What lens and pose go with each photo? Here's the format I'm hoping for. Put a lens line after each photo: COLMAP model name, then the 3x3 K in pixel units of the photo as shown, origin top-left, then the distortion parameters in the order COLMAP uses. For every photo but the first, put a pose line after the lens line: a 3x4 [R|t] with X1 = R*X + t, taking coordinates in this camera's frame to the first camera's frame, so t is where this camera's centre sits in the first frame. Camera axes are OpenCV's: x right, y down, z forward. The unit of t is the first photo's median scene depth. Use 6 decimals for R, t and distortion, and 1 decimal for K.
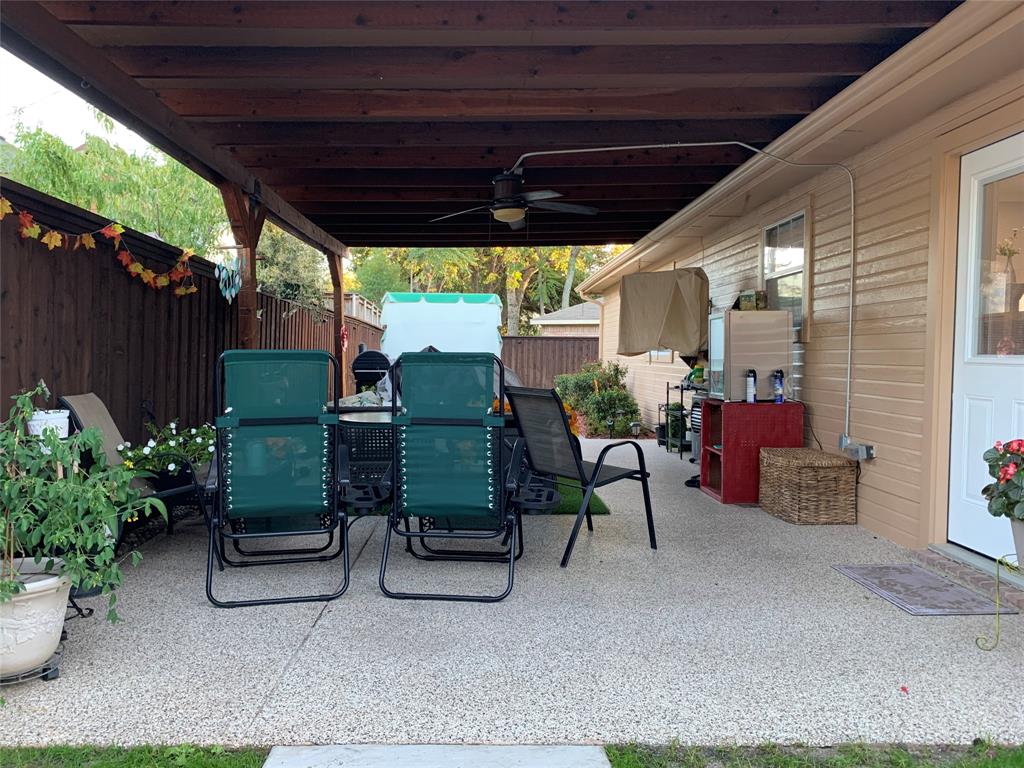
lens RADIAL K [[773.8, 0, 510.6], [0, 773.8, 379.5], [0, 0, 1]] dist [0.046809, -0.060790]
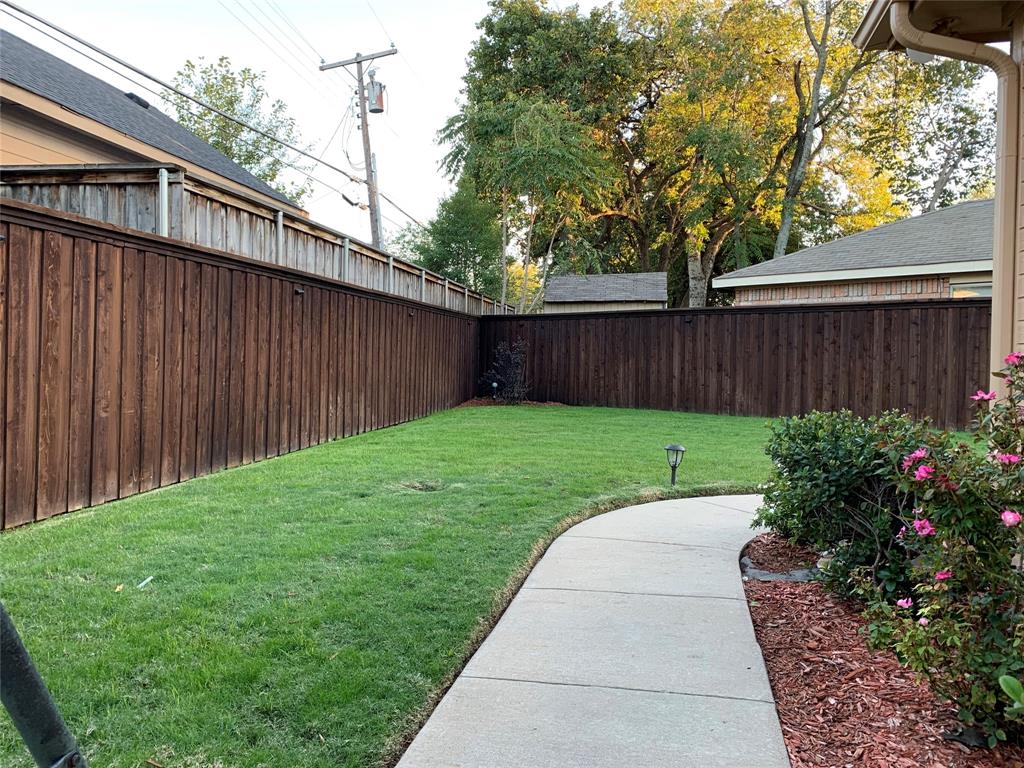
lens RADIAL K [[773.8, 0, 508.1], [0, 773.8, 380.0], [0, 0, 1]] dist [0.046809, -0.060790]
pose [[0.967230, -0.004554, -0.253859, 0.026243], [0.005084, 0.999986, 0.001430, -0.010029], [0.253849, -0.002674, 0.967240, 0.472254]]
